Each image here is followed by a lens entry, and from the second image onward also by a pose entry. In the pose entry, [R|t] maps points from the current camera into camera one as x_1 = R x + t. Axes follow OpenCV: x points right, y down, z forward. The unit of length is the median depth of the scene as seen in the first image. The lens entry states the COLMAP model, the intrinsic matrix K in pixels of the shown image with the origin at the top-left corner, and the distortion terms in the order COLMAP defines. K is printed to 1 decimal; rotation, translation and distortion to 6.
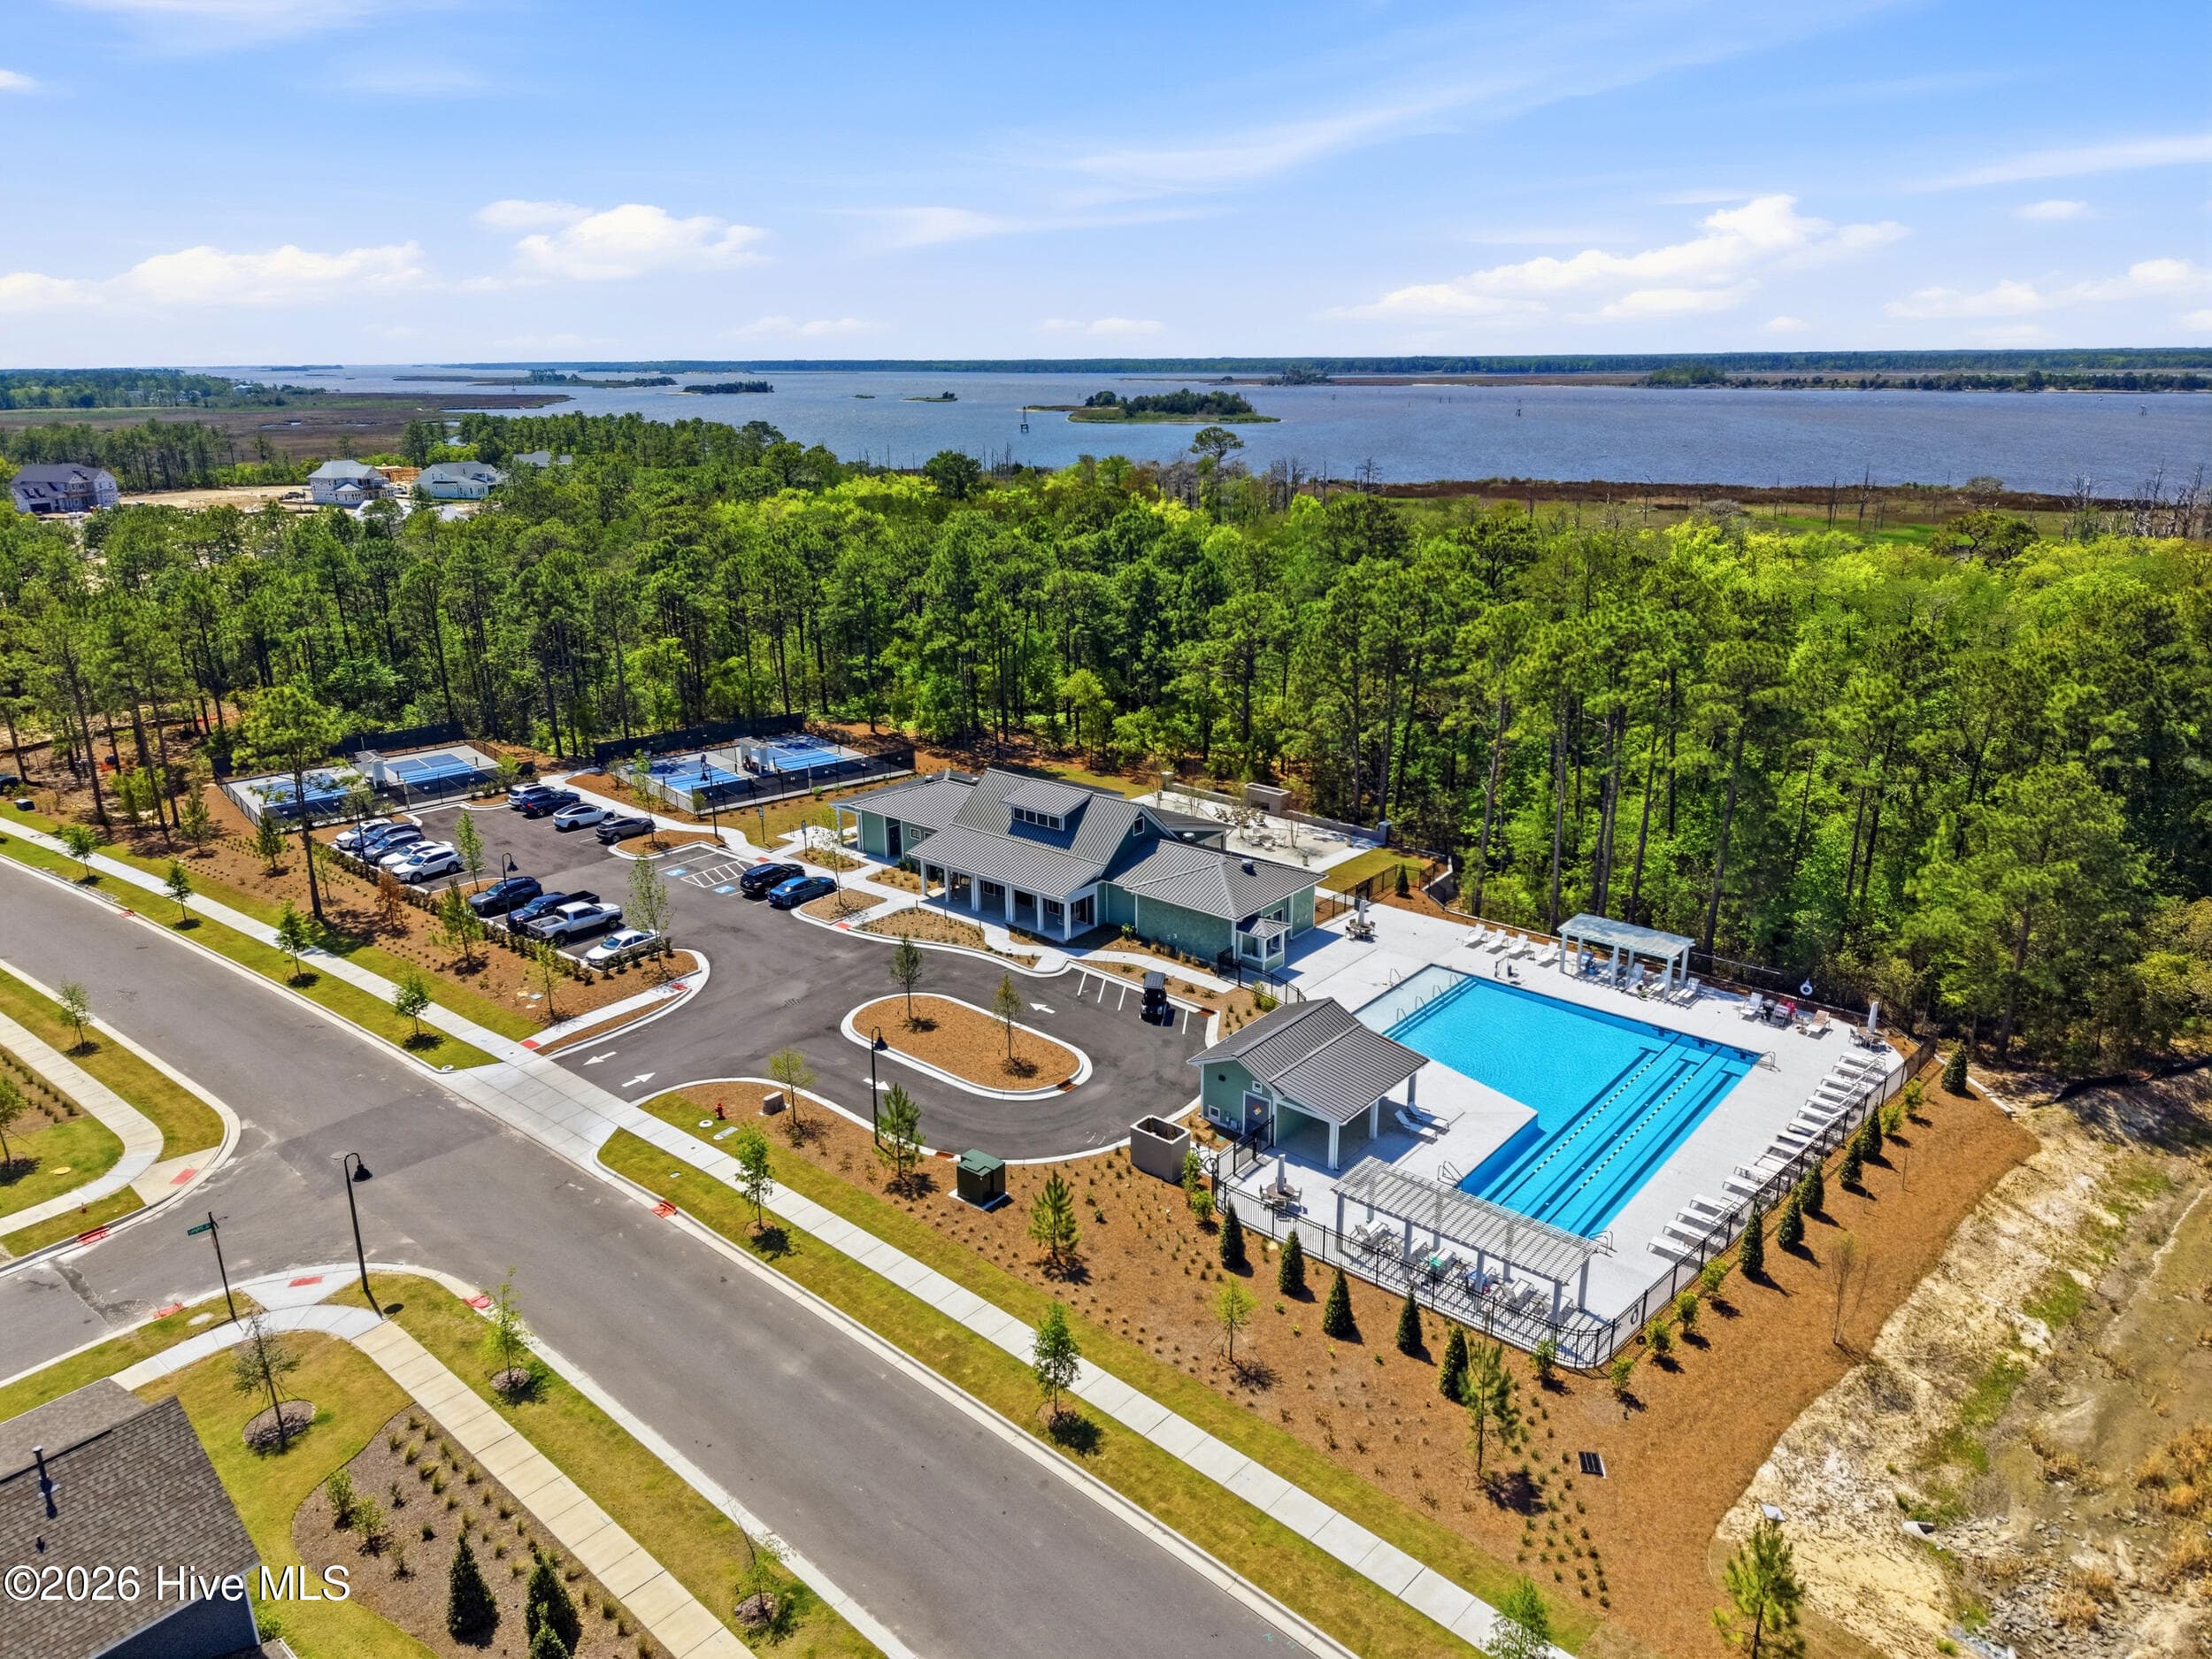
lens RADIAL K [[1447.2, 0, 1106.0], [0, 1447.2, 829.5], [0, 0, 1]] dist [0.055479, -0.052168]
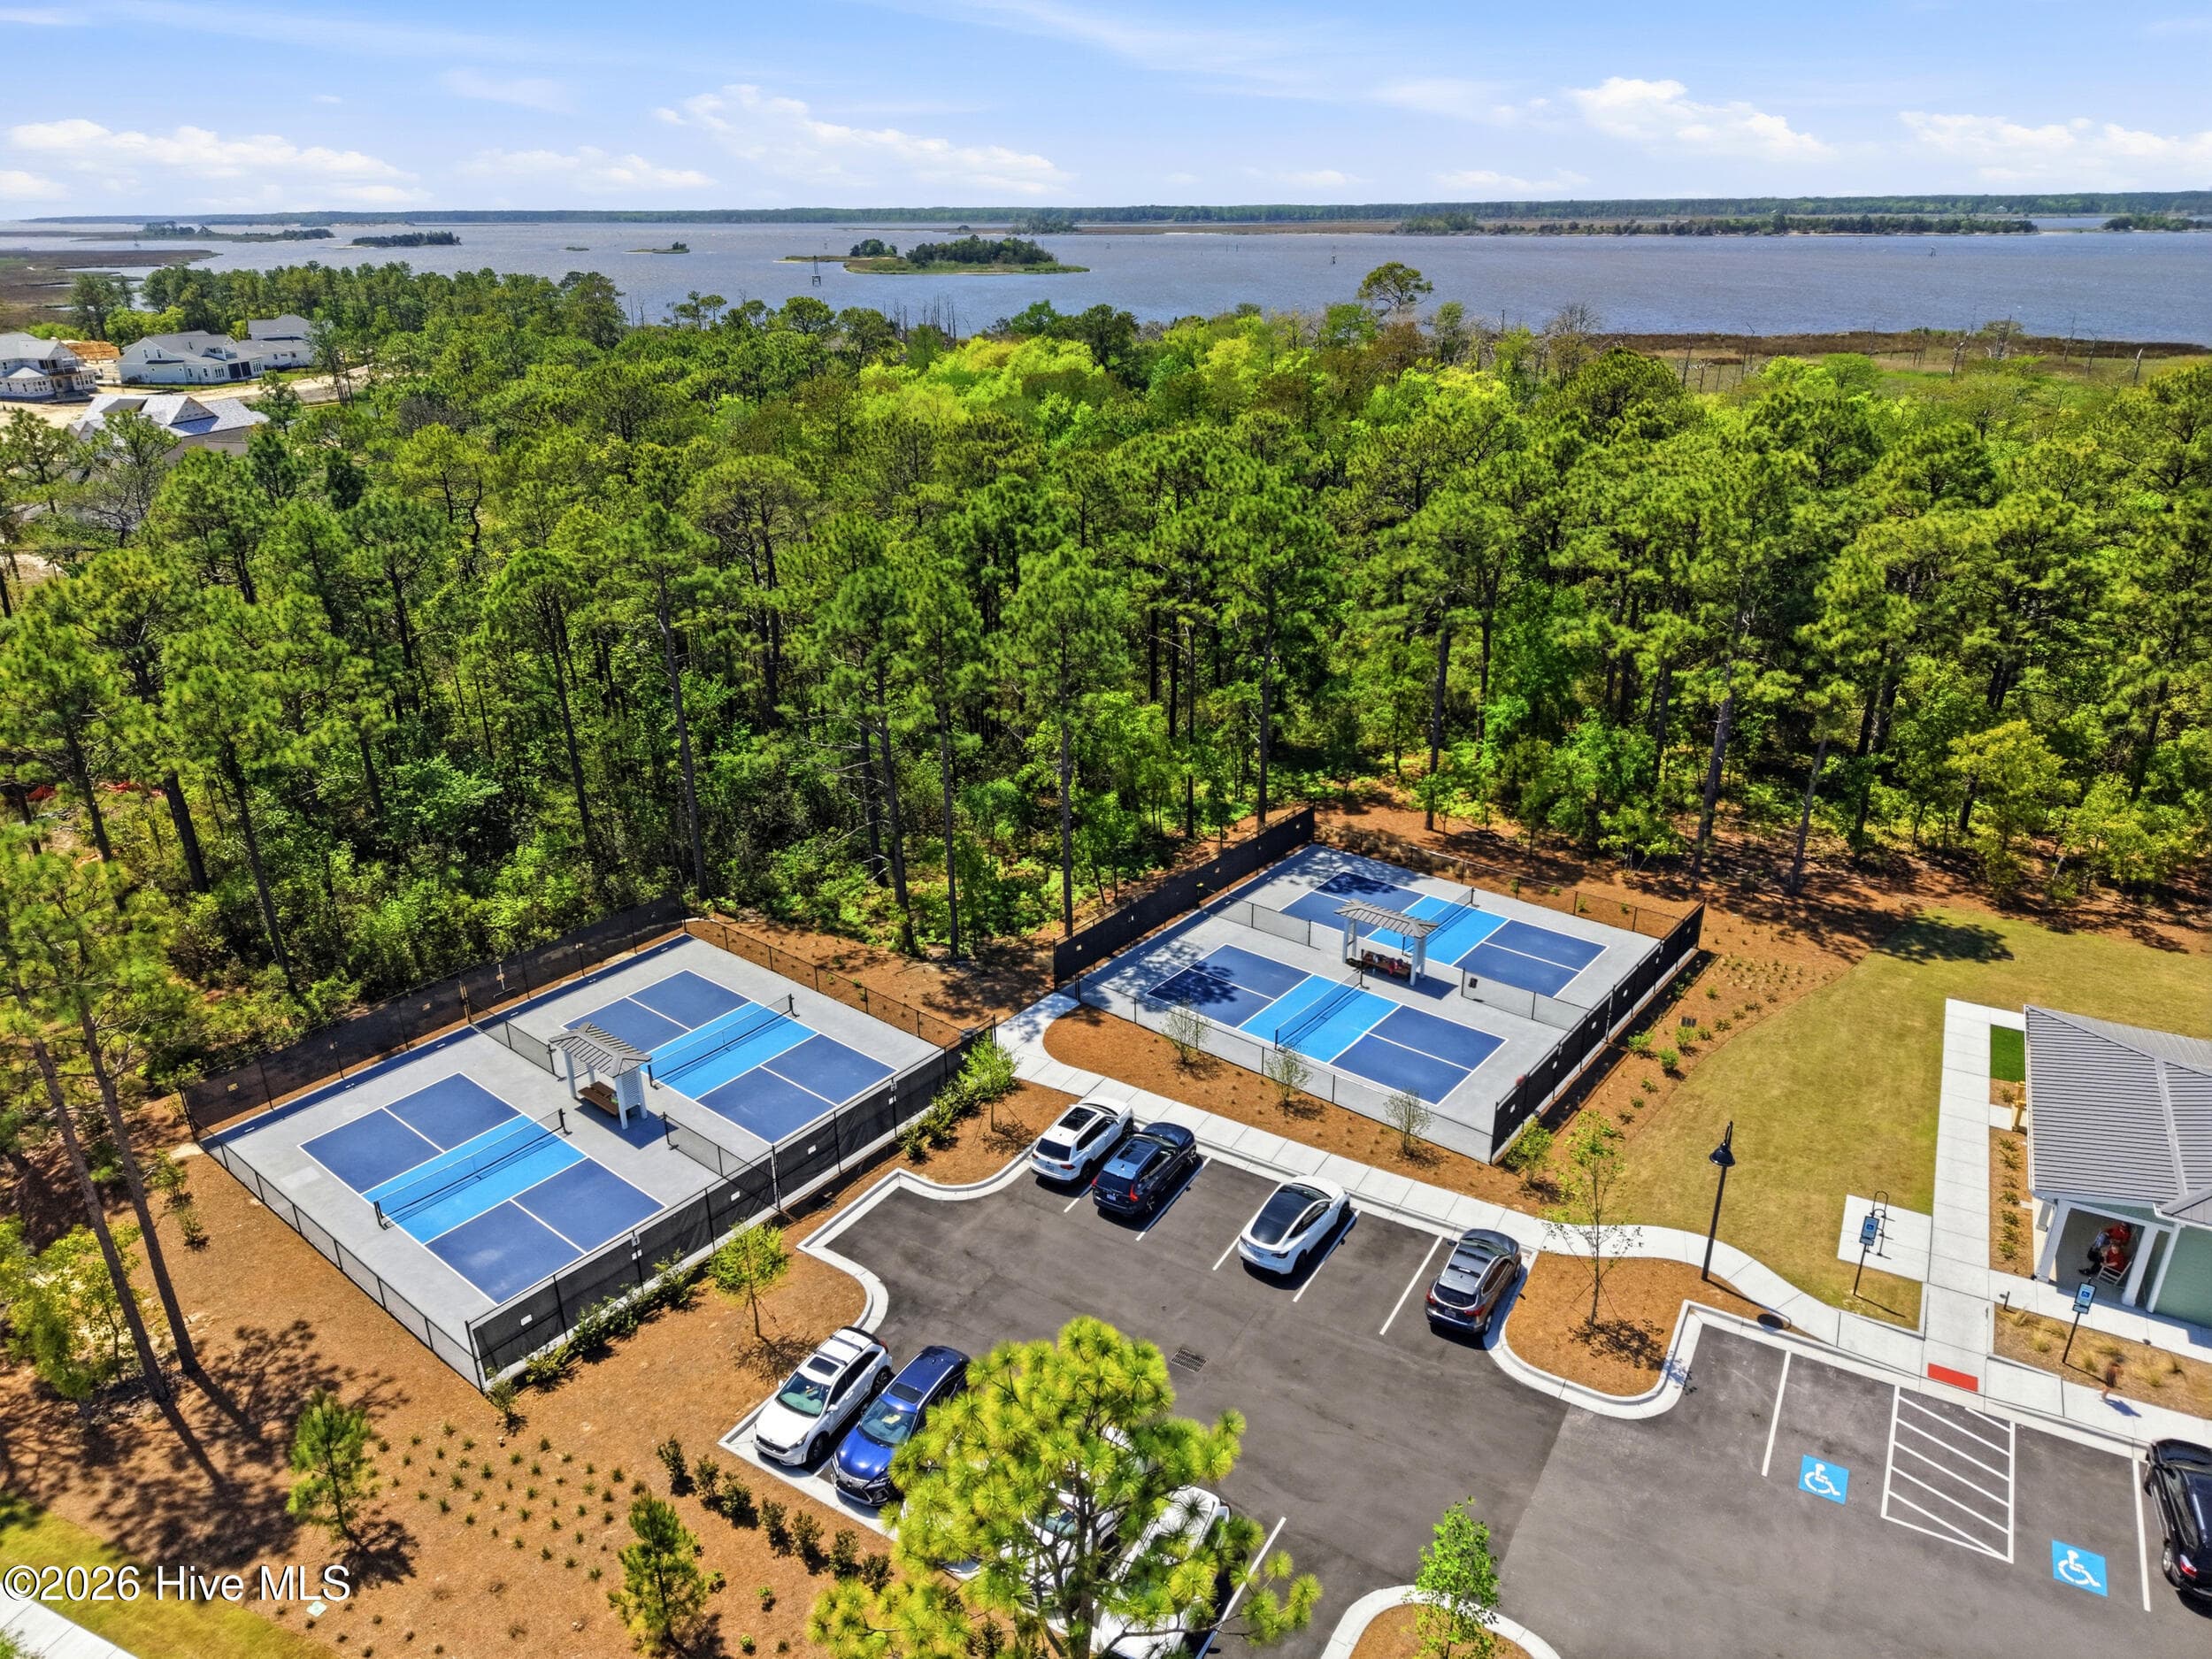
lens RADIAL K [[1447.2, 0, 1106.0], [0, 1447.2, 829.5], [0, 0, 1]] dist [0.055479, -0.052168]
pose [[0.982421, -0.076265, 0.170387, -0.561540], [0.060797, 0.993692, 0.094232, -0.189653], [-0.176499, -0.082217, 0.980861, 0.742953]]
